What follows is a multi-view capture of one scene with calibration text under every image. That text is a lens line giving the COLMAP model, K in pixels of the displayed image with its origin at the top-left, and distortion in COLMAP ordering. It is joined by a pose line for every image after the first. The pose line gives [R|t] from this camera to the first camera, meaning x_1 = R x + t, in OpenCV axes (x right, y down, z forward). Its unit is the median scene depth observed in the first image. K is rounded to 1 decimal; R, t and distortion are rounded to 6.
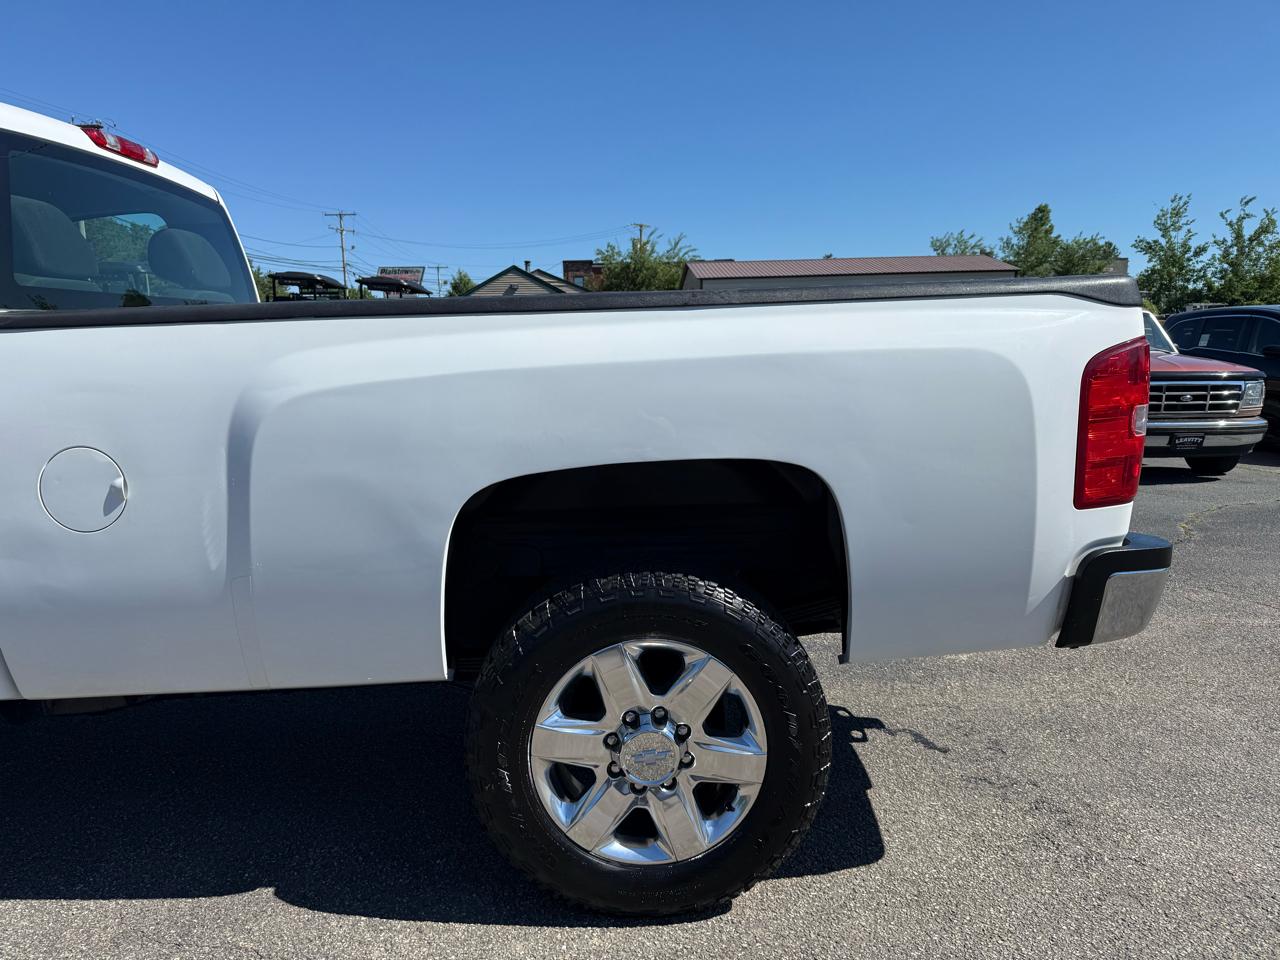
lens RADIAL K [[897.9, 0, 634.7], [0, 897.9, 488.2], [0, 0, 1]] dist [0.046289, -0.054590]
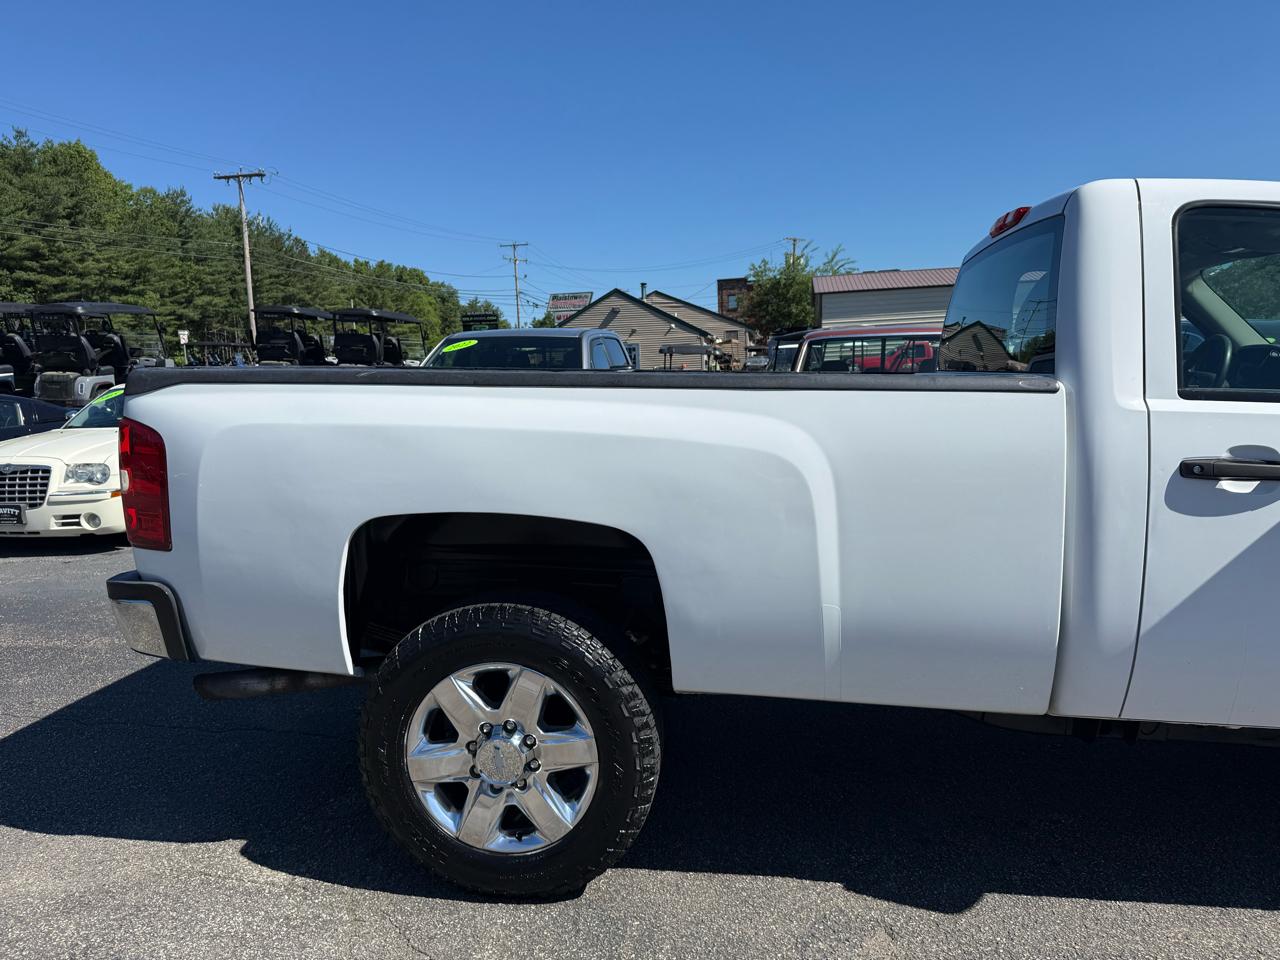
lens RADIAL K [[897.9, 0, 632.3], [0, 897.9, 477.1], [0, 0, 1]] dist [0.046289, -0.054590]
pose [[0.972893, 0.012575, -0.230914, 0.062223], [-0.019649, 0.999405, -0.028359, -0.006815], [0.230420, 0.032127, 0.972561, 0.028953]]
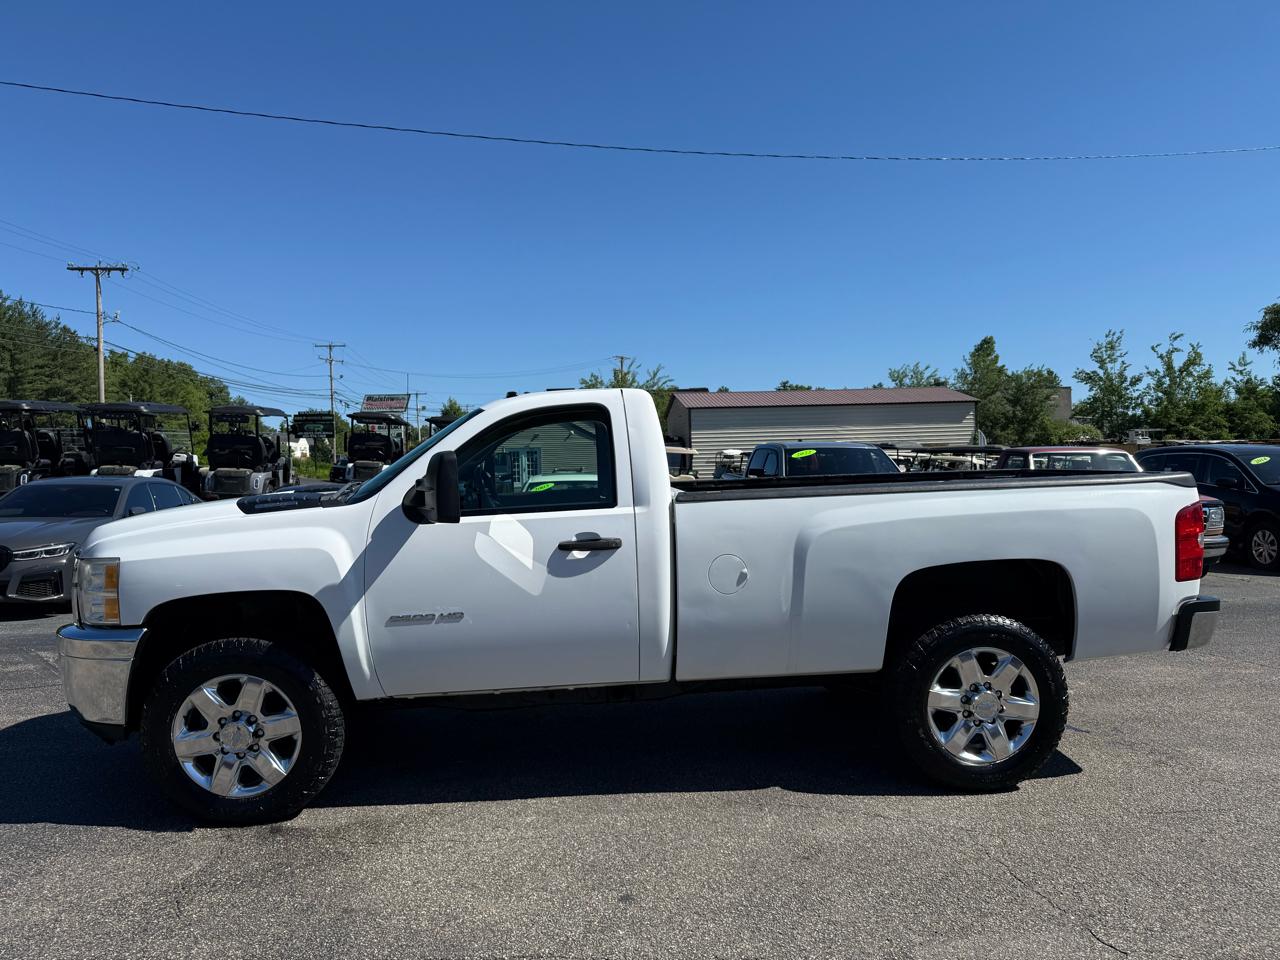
lens RADIAL K [[897.9, 0, 637.3], [0, 897.9, 480.6], [0, 0, 1]] dist [0.046289, -0.054590]
pose [[0.998911, -0.004705, 0.046411, -0.024134], [0.011181, 0.990048, -0.140283, 0.001975], [-0.045290, 0.140649, 0.989023, -0.029858]]
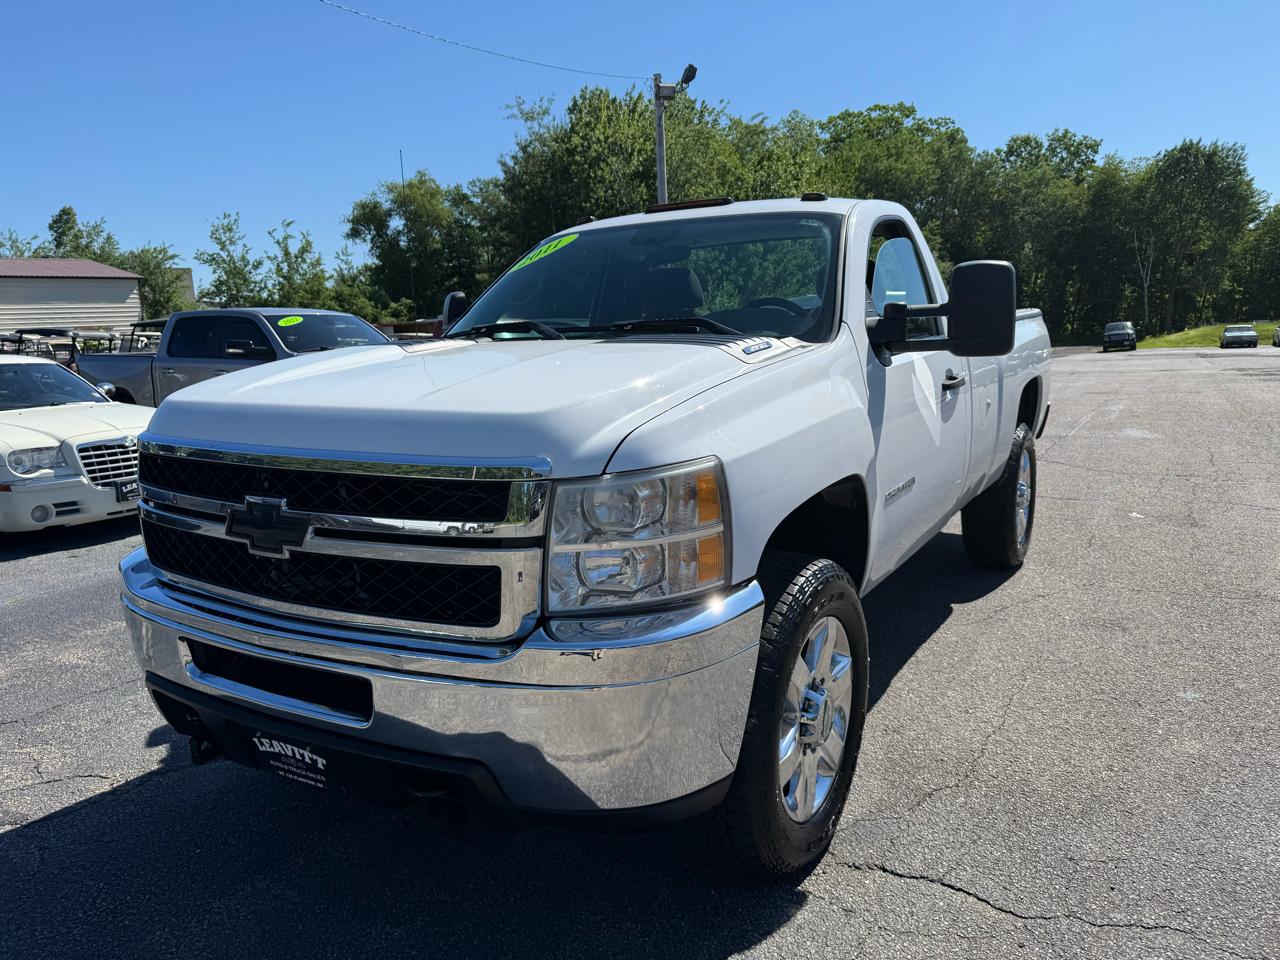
lens RADIAL K [[897.9, 0, 648.2], [0, 897.9, 473.9], [0, 0, 1]] dist [0.046289, -0.054590]
pose [[0.542731, -0.146537, 0.827025, -0.075082], [0.165701, 0.983991, 0.065609, -0.002924], [-0.823399, 0.101430, 0.558324, 0.011970]]
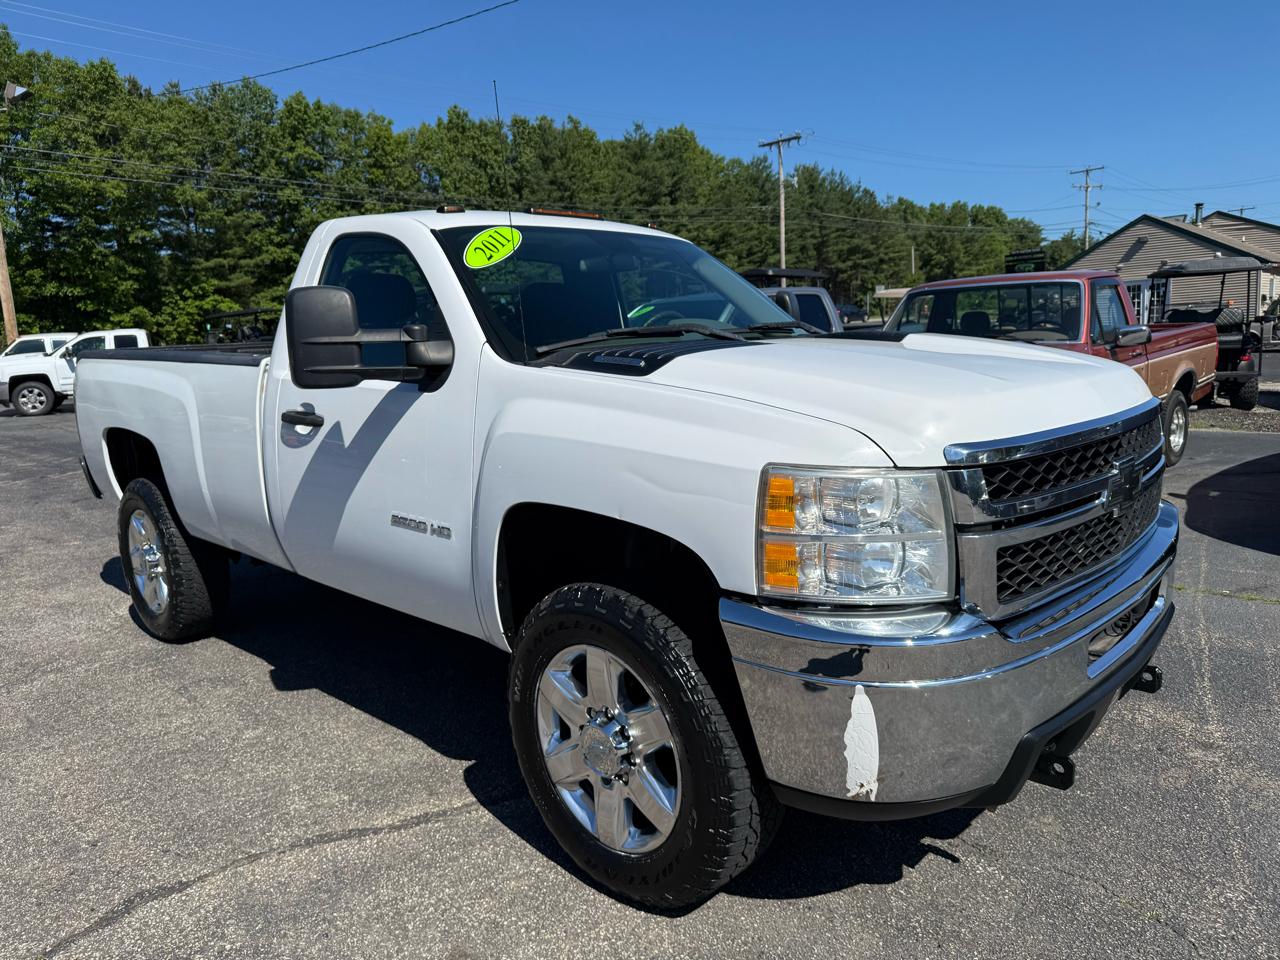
lens RADIAL K [[897.9, 0, 644.5], [0, 897.9, 496.6], [0, 0, 1]] dist [0.046289, -0.054590]
pose [[0.660525, 0.108170, -0.742971, 0.120949], [-0.073555, 0.994130, 0.079344, -0.009313], [0.747192, 0.002240, 0.664604, 0.045447]]
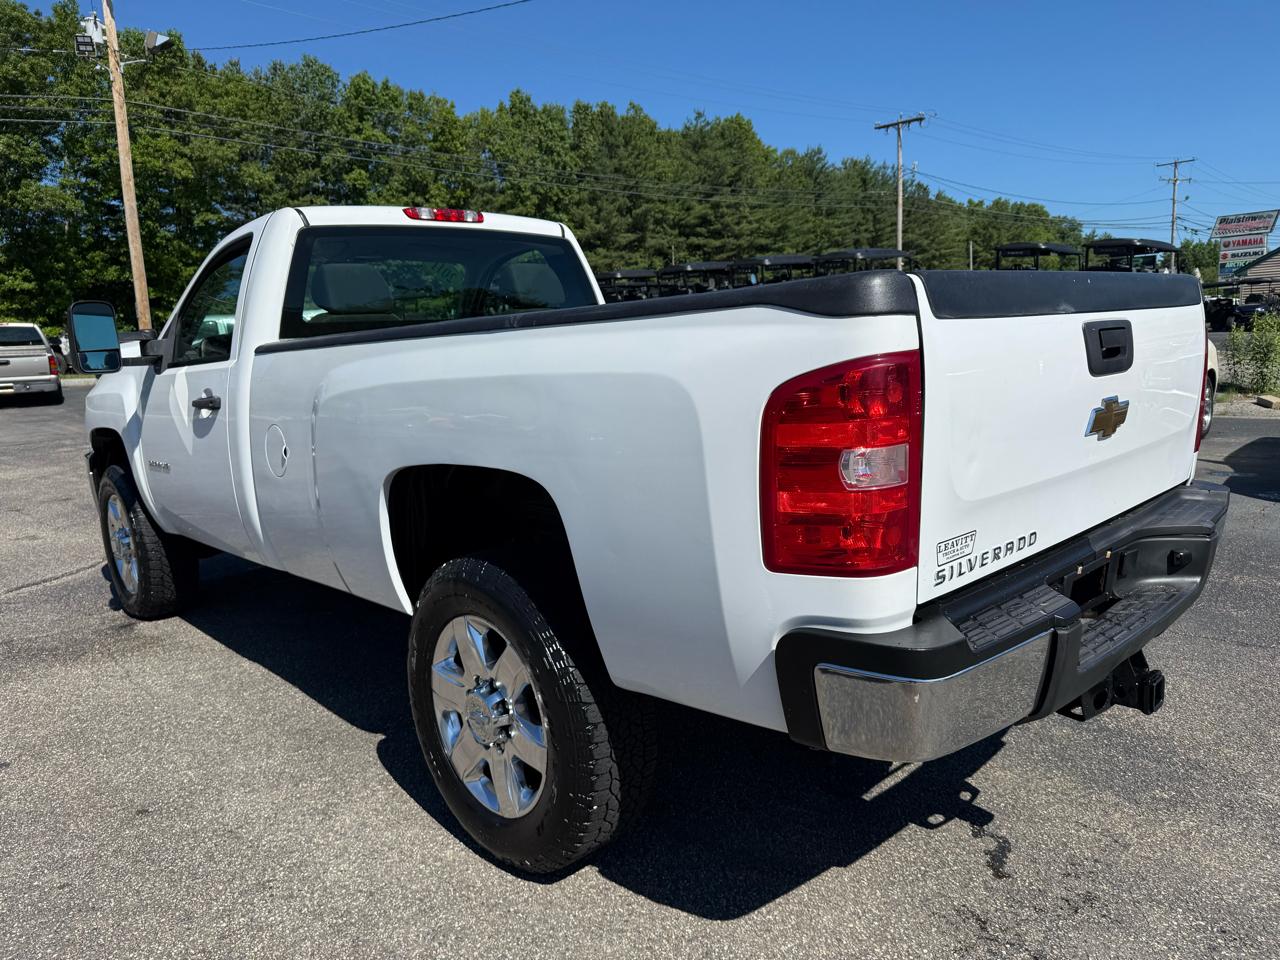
lens RADIAL K [[897.9, 0, 638.8], [0, 897.9, 486.7], [0, 0, 1]] dist [0.046289, -0.054590]
pose [[0.661617, 0.107947, -0.742031, 0.027332], [-0.082857, 0.994048, 0.070731, -0.002704], [0.745250, 0.014686, 0.666623, 0.010305]]
